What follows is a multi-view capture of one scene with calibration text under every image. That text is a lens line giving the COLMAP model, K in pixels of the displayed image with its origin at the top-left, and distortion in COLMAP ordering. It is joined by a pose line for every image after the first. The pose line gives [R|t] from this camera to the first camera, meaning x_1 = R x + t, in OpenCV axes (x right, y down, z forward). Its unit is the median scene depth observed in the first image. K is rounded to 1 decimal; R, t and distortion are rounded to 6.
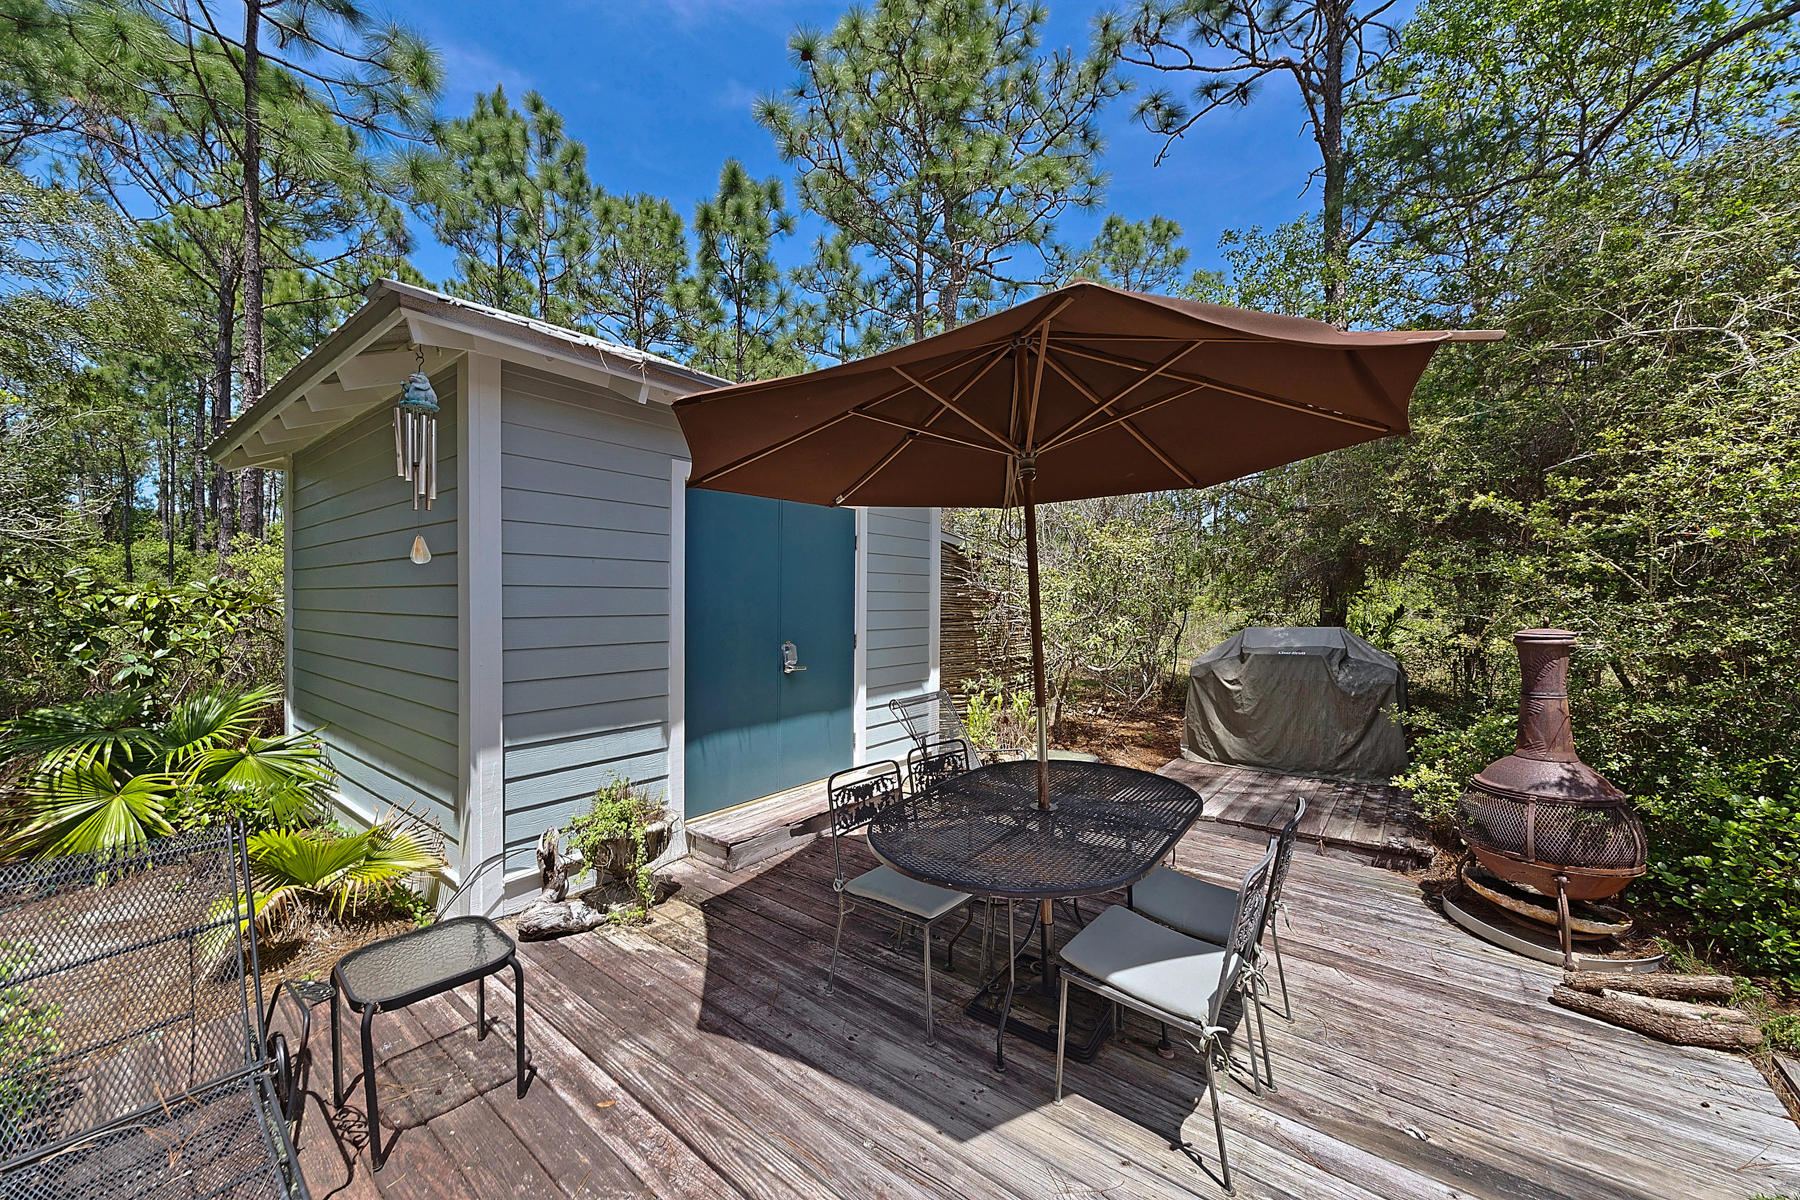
lens RADIAL K [[674.1, 0, 901.9], [0, 674.1, 610.9], [0, 0, 1]] dist [-0.001001, 0.000008]
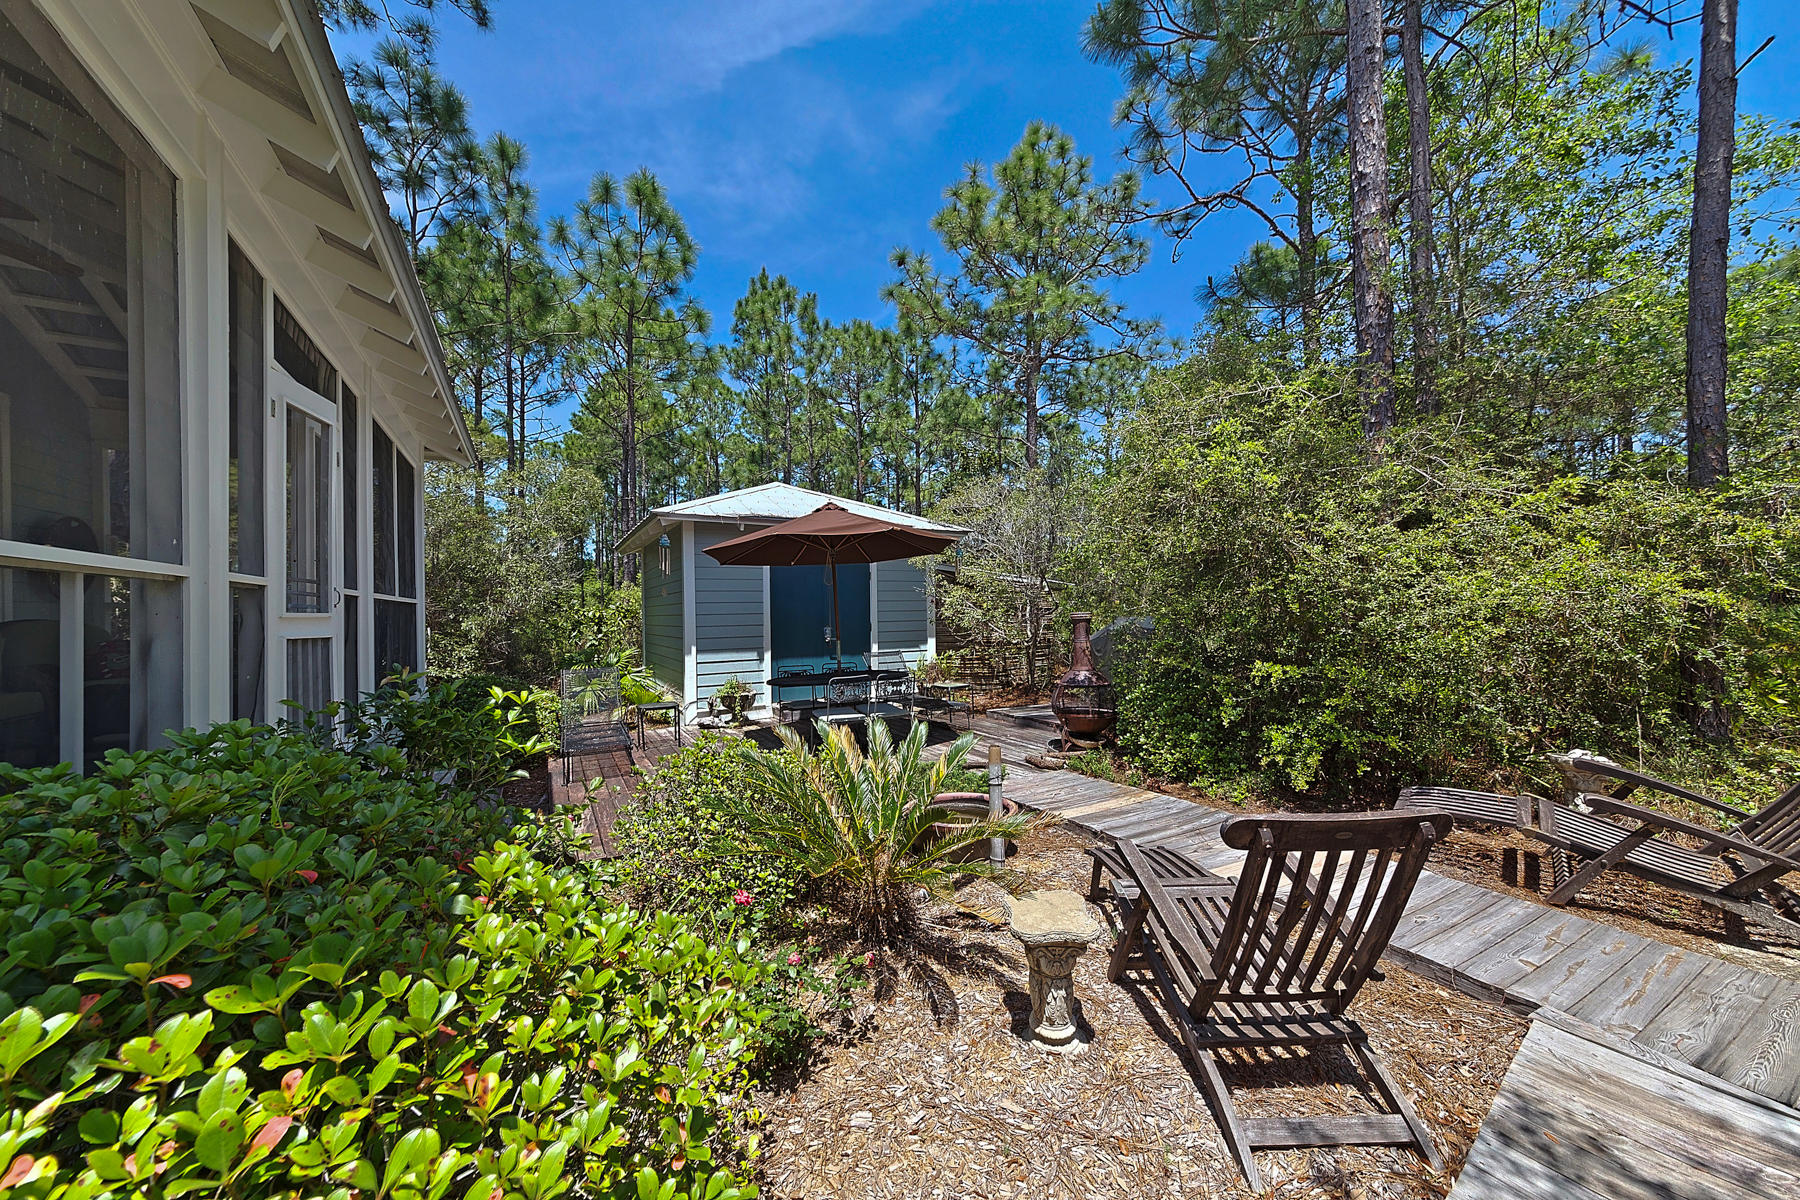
lens RADIAL K [[638.0, 0, 889.6], [0, 638.0, 608.5], [0, 0, 1]] dist [-0.001353, 0.000022]
pose [[0.919994, -0.023395, -0.391233, 0.310172], [0.015646, 0.999613, -0.022983, 0.015923], [0.391619, 0.015023, 0.920005, -0.289339]]
